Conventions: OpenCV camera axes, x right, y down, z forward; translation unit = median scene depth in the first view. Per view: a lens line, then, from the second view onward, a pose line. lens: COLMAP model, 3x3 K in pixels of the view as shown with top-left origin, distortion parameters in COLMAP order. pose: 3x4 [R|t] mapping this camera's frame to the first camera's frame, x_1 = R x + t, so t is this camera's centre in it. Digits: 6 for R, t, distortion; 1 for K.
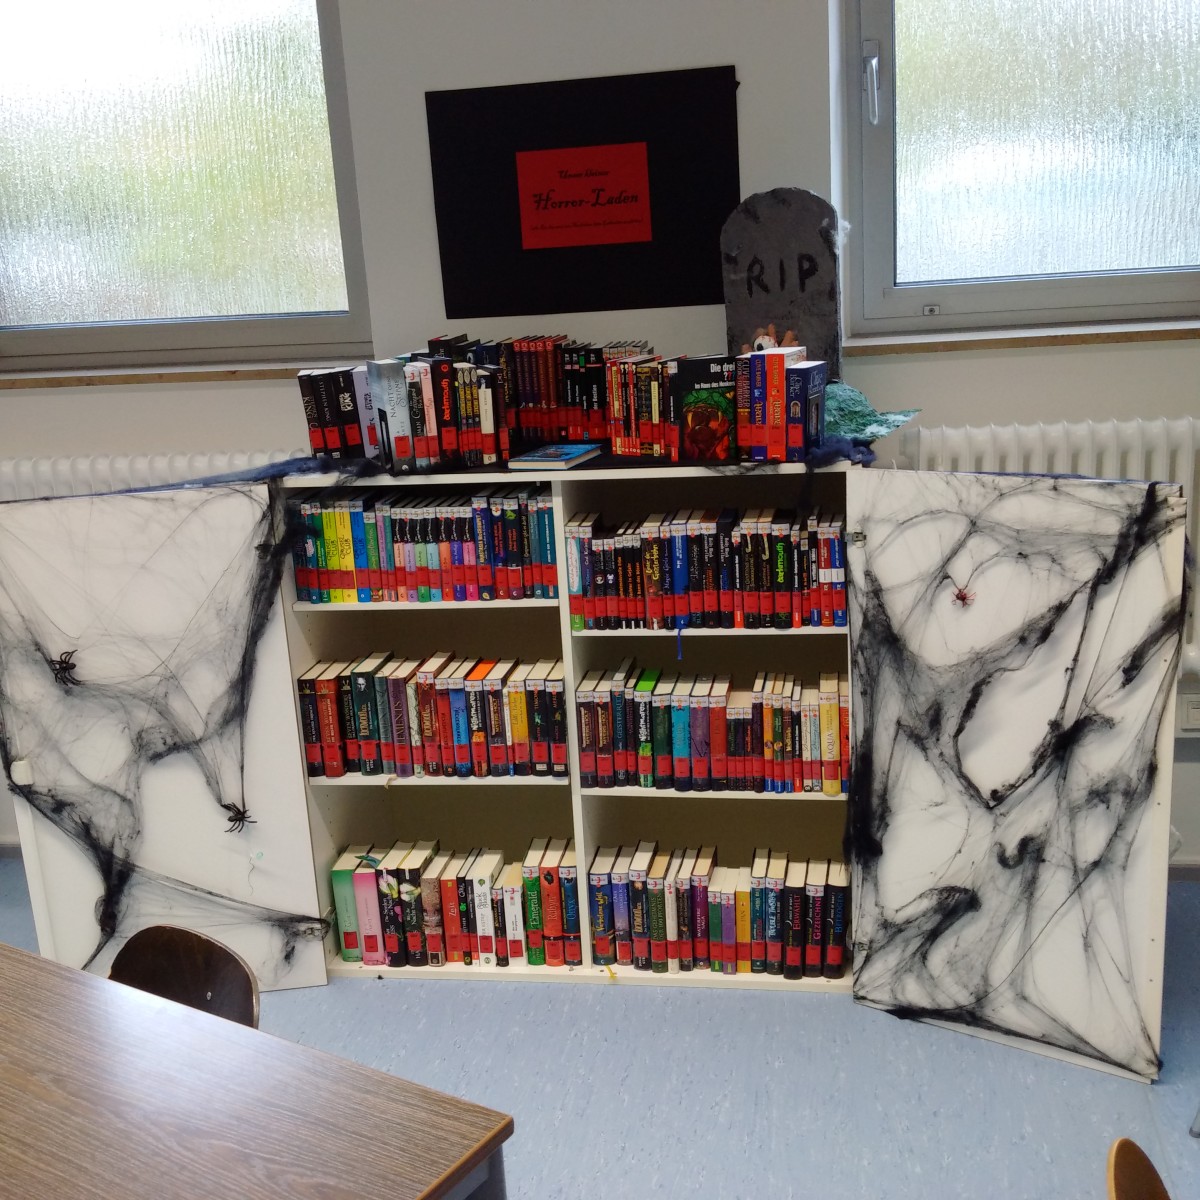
lens RADIAL K [[1424.2, 0, 595.9], [0, 1424.2, 601.5], [0, 0, 1]] dist [0.073136, 0.000000]
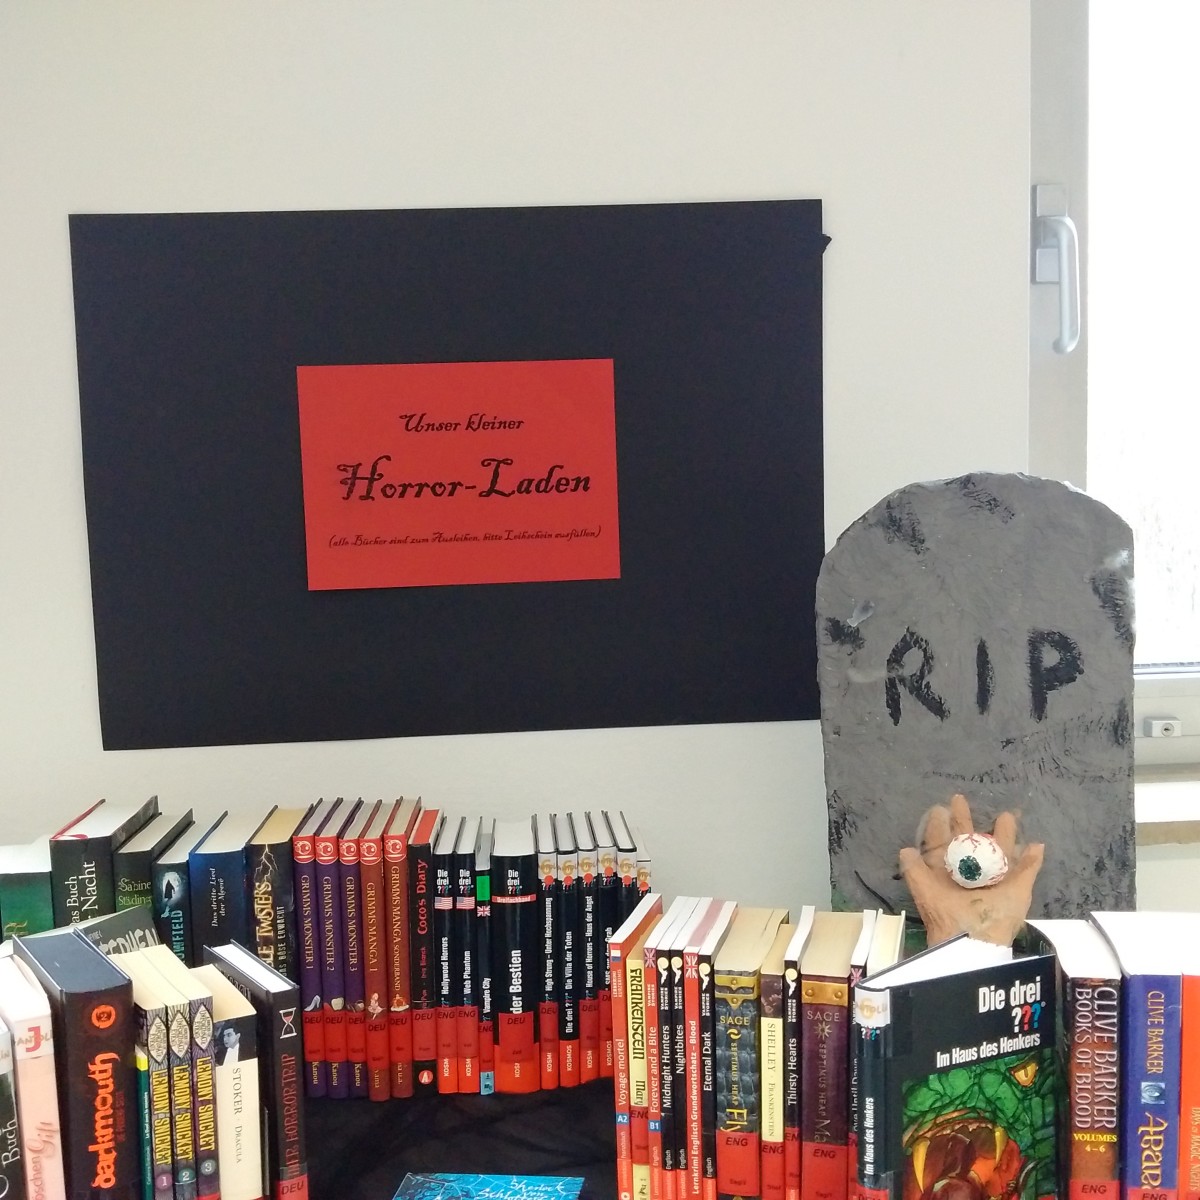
lens RADIAL K [[1424.2, 0, 603.3], [0, 1424.2, 605.0], [0, 0, 1]] dist [0.073136, 0.000000]
pose [[0.969007, 0.013353, 0.246671, -0.075093], [0.032581, 0.982907, -0.181195, -0.176660], [-0.244874, 0.183616, 0.952009, 0.630090]]
